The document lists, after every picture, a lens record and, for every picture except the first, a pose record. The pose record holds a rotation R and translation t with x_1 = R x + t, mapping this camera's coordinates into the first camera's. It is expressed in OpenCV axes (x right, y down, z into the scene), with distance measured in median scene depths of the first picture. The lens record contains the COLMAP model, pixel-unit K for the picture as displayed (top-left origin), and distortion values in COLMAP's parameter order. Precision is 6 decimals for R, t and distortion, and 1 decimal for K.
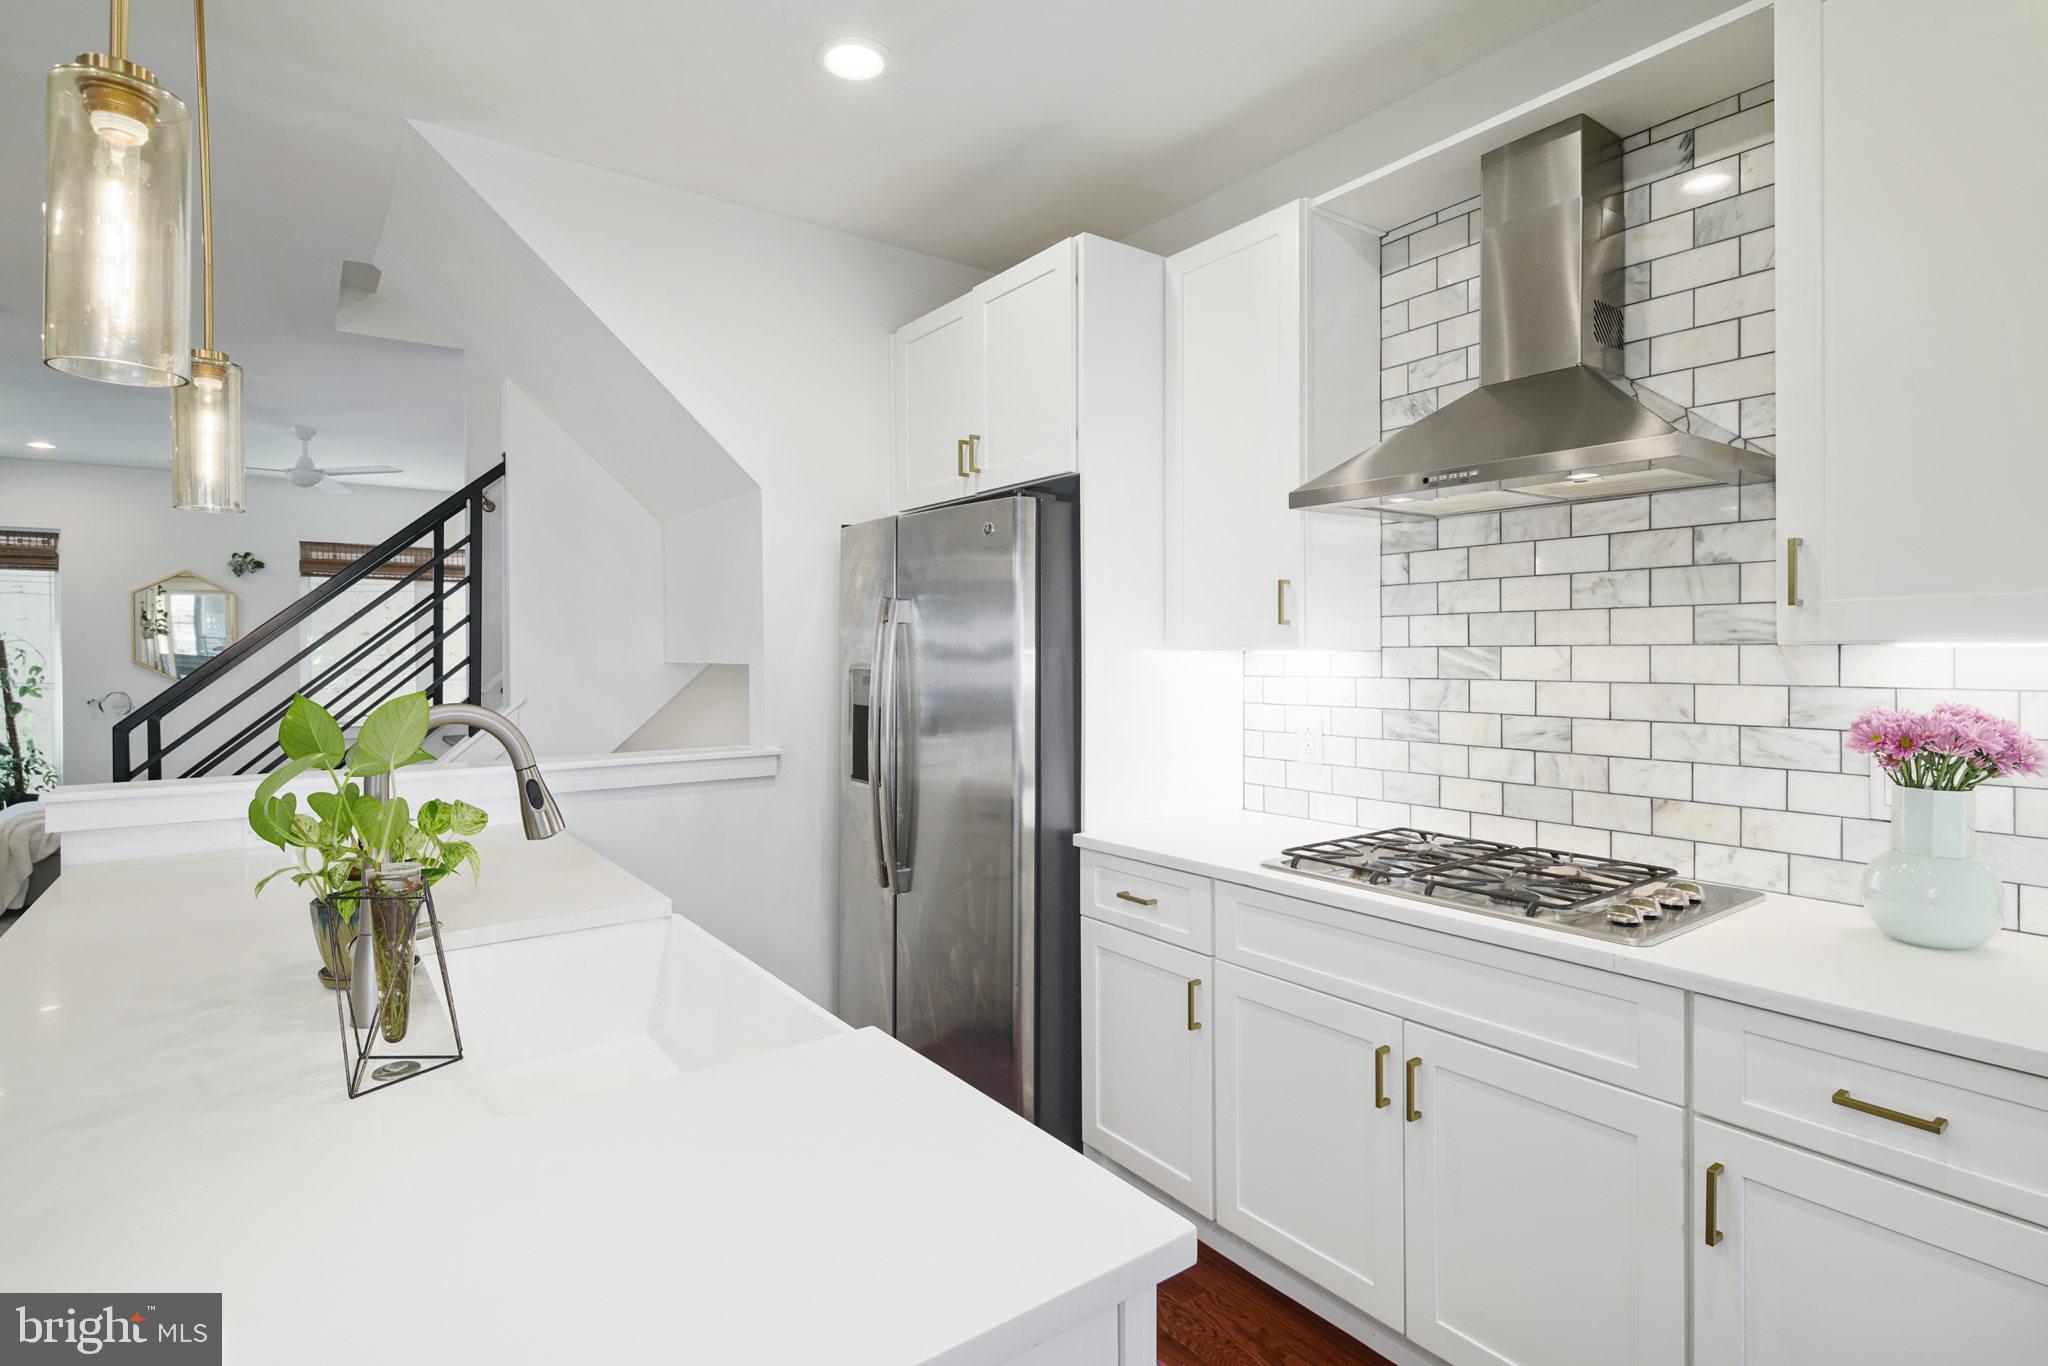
lens RADIAL K [[1019.3, 0, 1030.1], [0, 1019.3, 660.8], [0, 0, 1]] dist [0.003607, -0.005668]
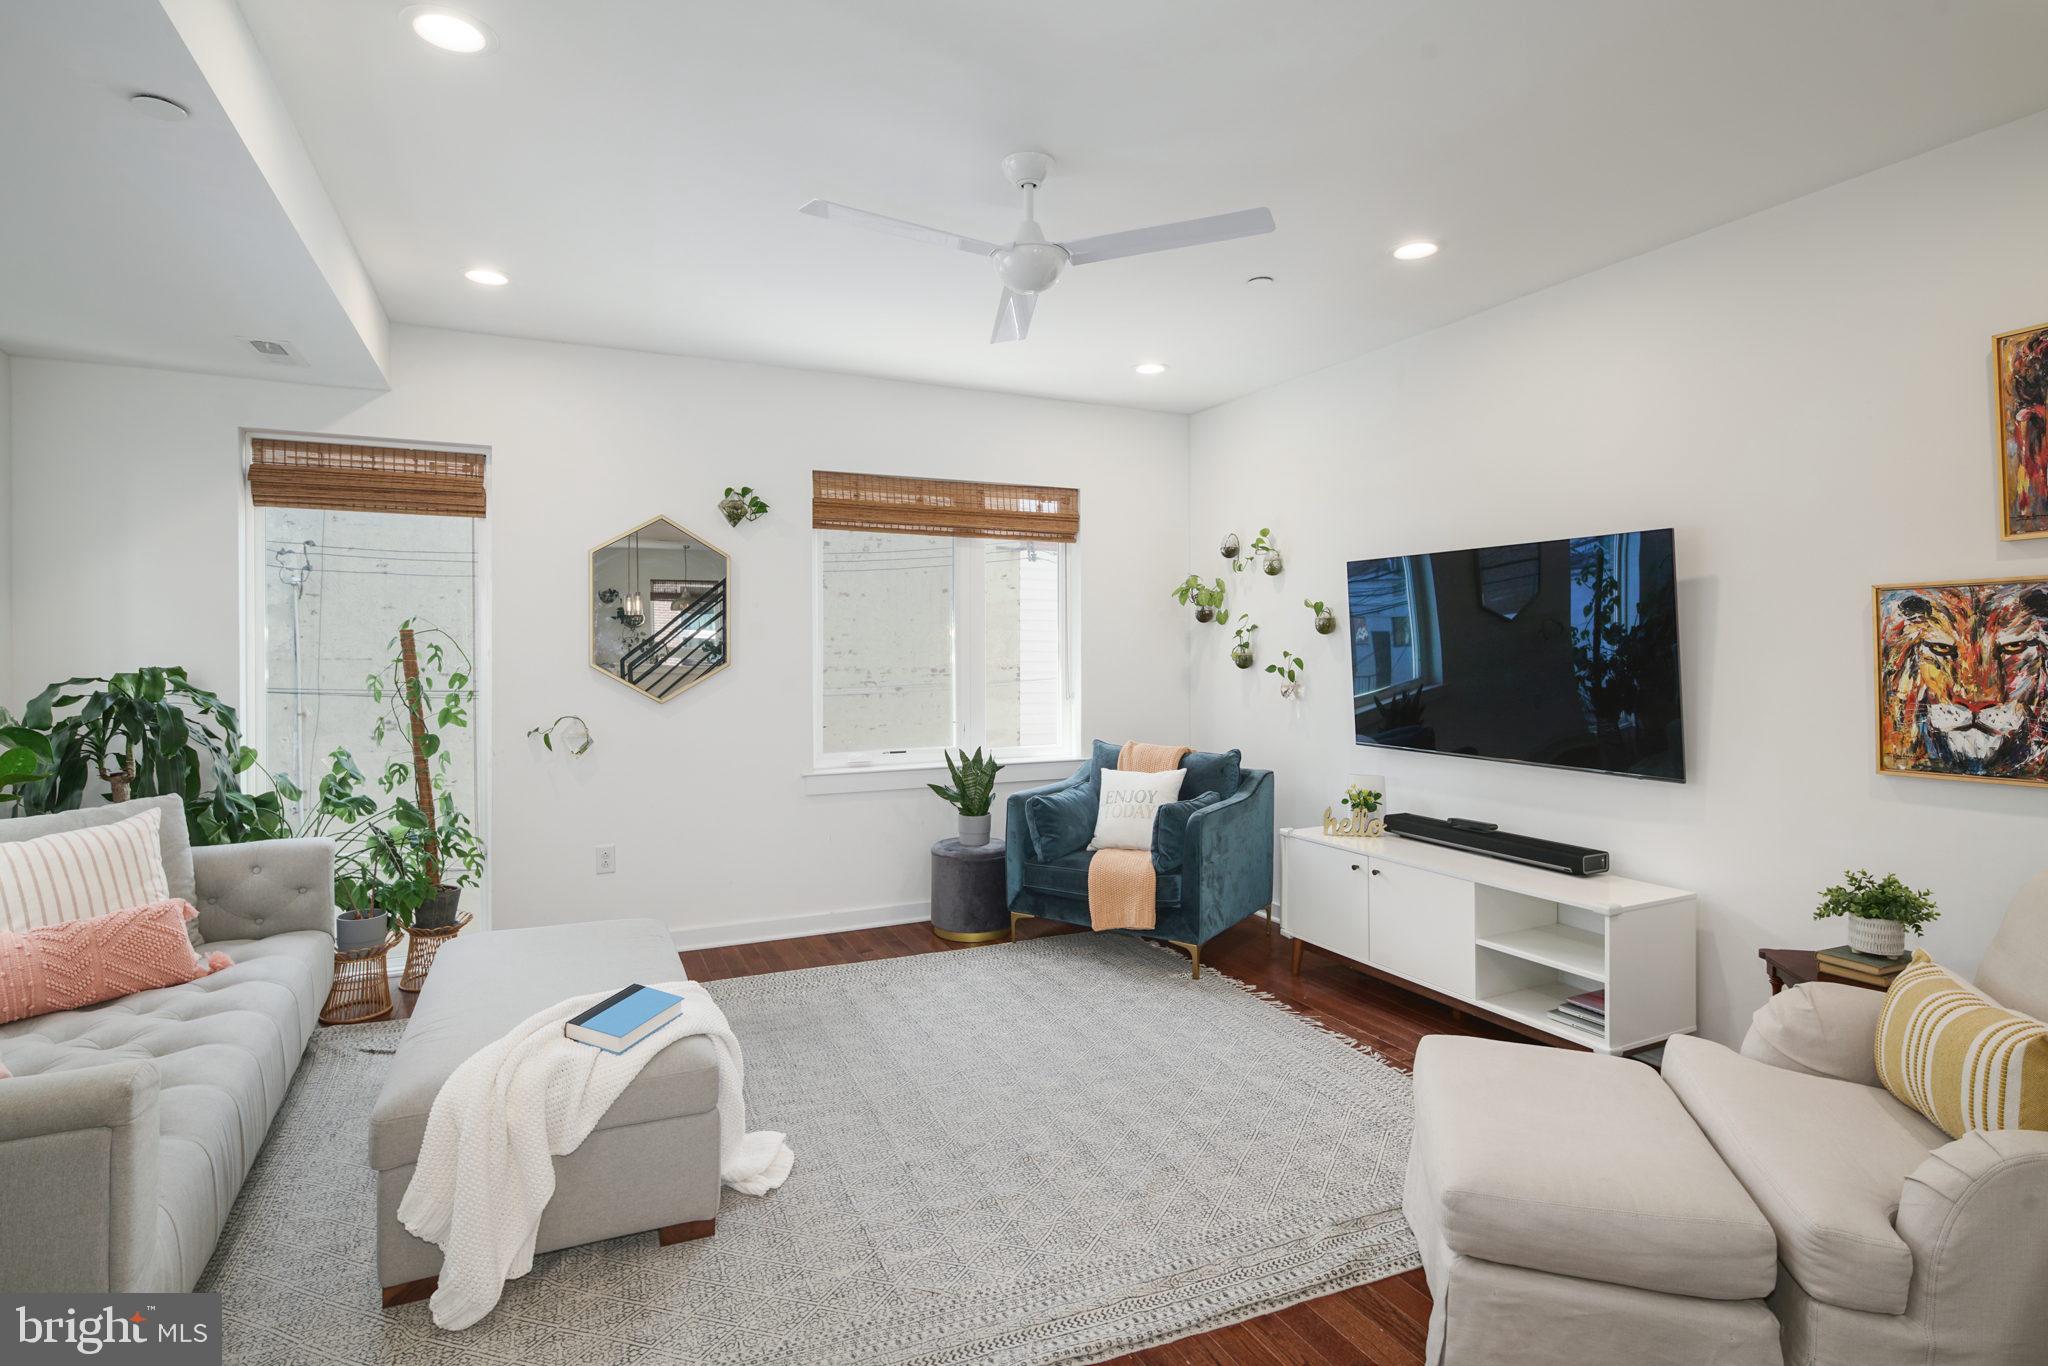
lens RADIAL K [[1019.3, 0, 1022.5], [0, 1019.3, 649.0], [0, 0, 1]] dist [0.003607, -0.005668]
pose [[0.983189, -0.000827, -0.182588, -1.534701], [-0.000501, 0.999974, -0.007229, -0.014166], [0.182589, 0.007199, 0.983163, 1.336261]]
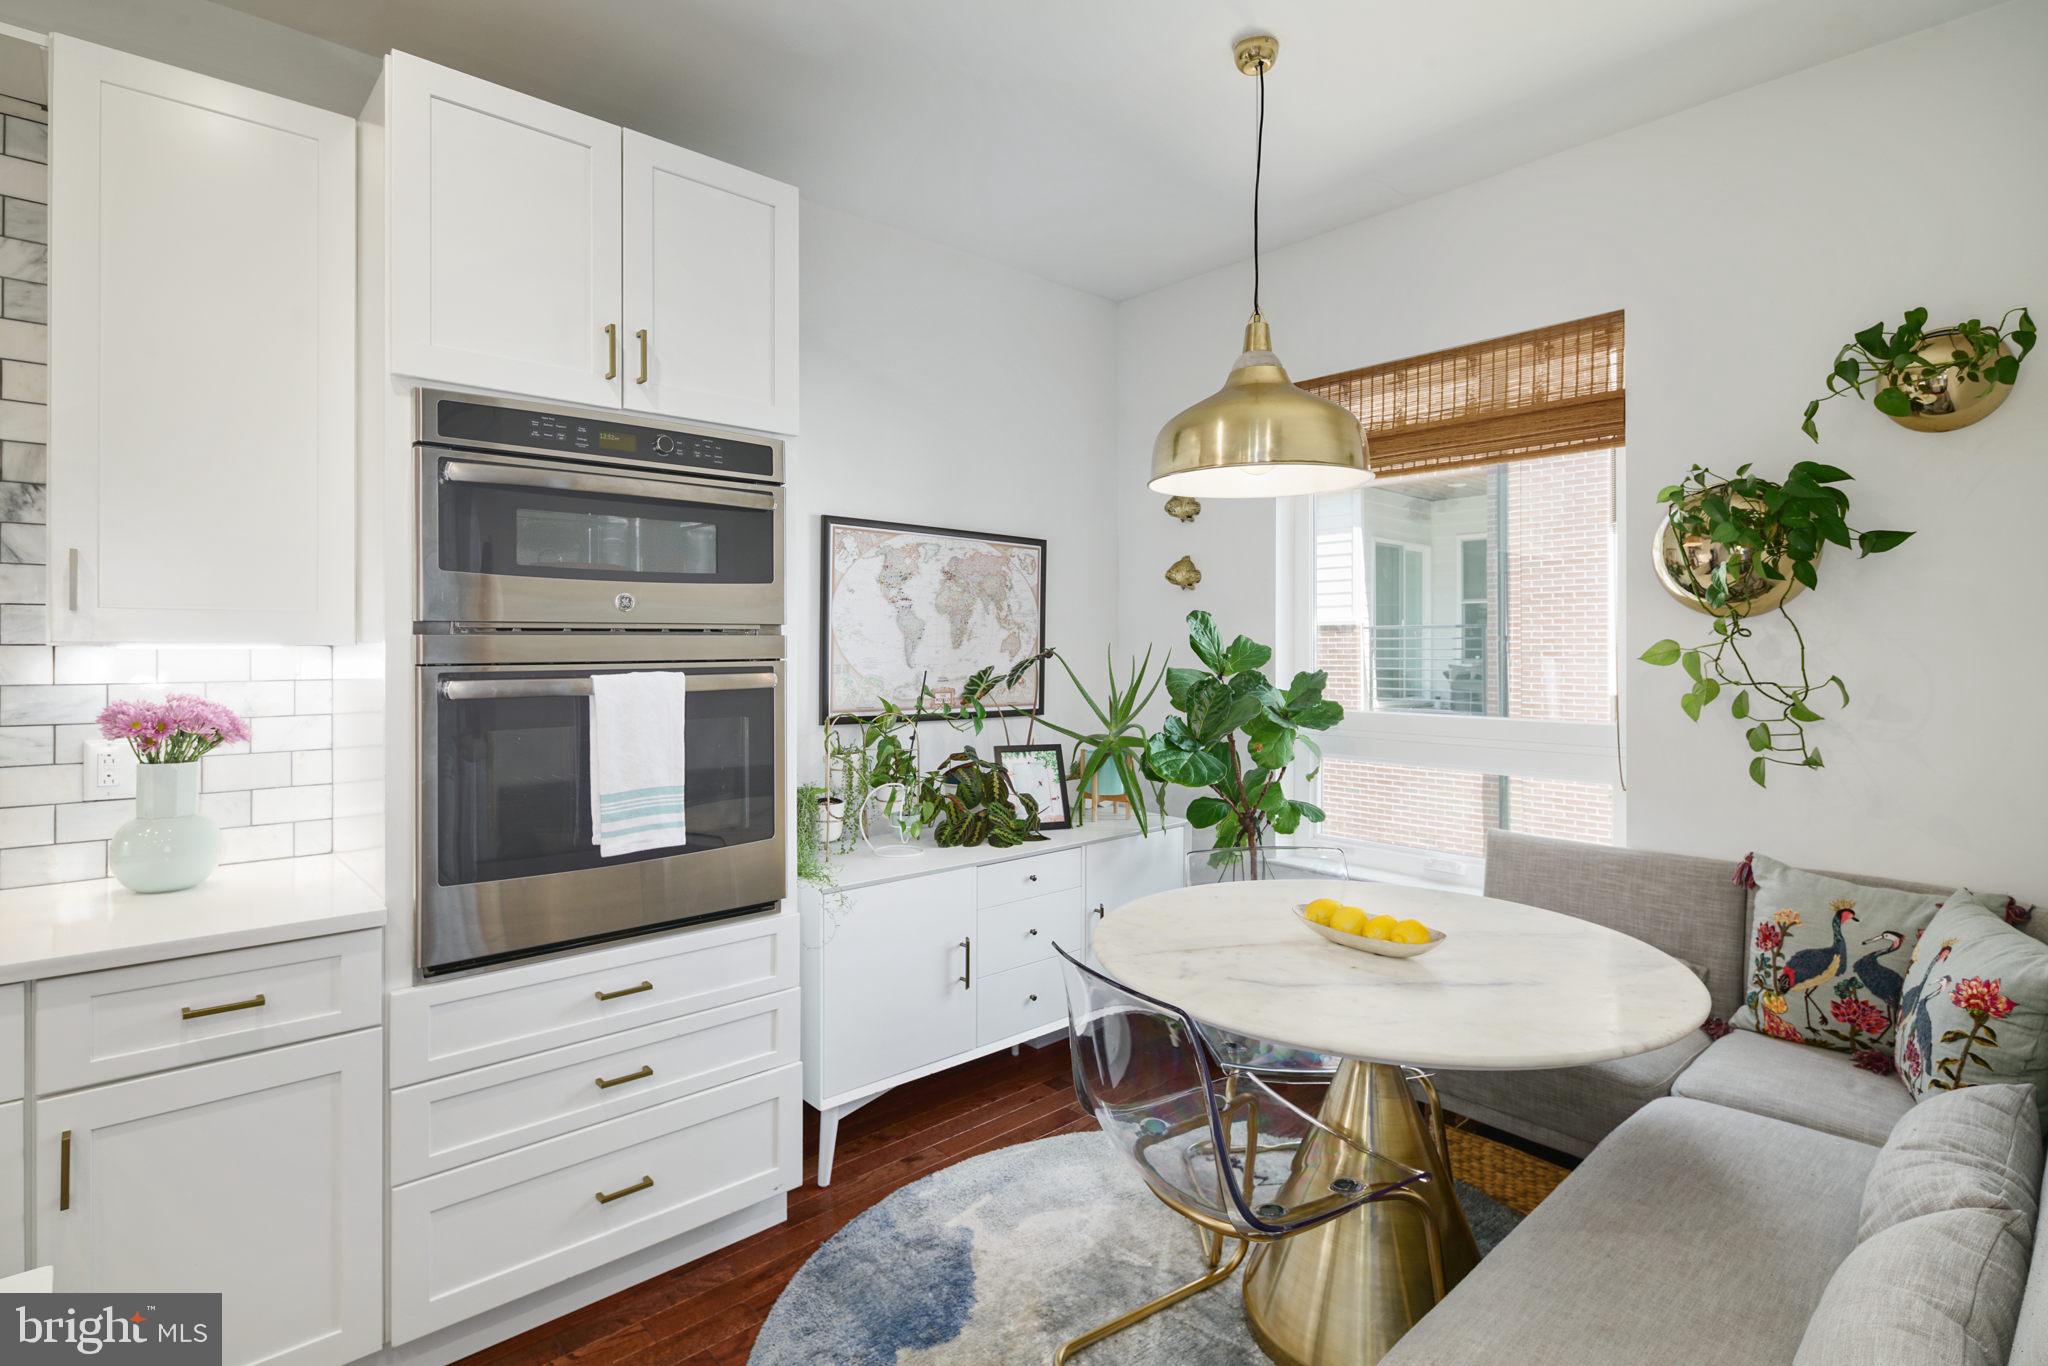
lens RADIAL K [[1019.3, 0, 1013.8], [0, 1019.3, 644.0], [0, 0, 1]] dist [0.003607, -0.005668]
pose [[-0.108960, 0.008417, 0.994010, -0.289408], [0.008996, 0.999932, -0.007481, -0.000484], [-0.994005, 0.008127, -0.109029, 0.072591]]
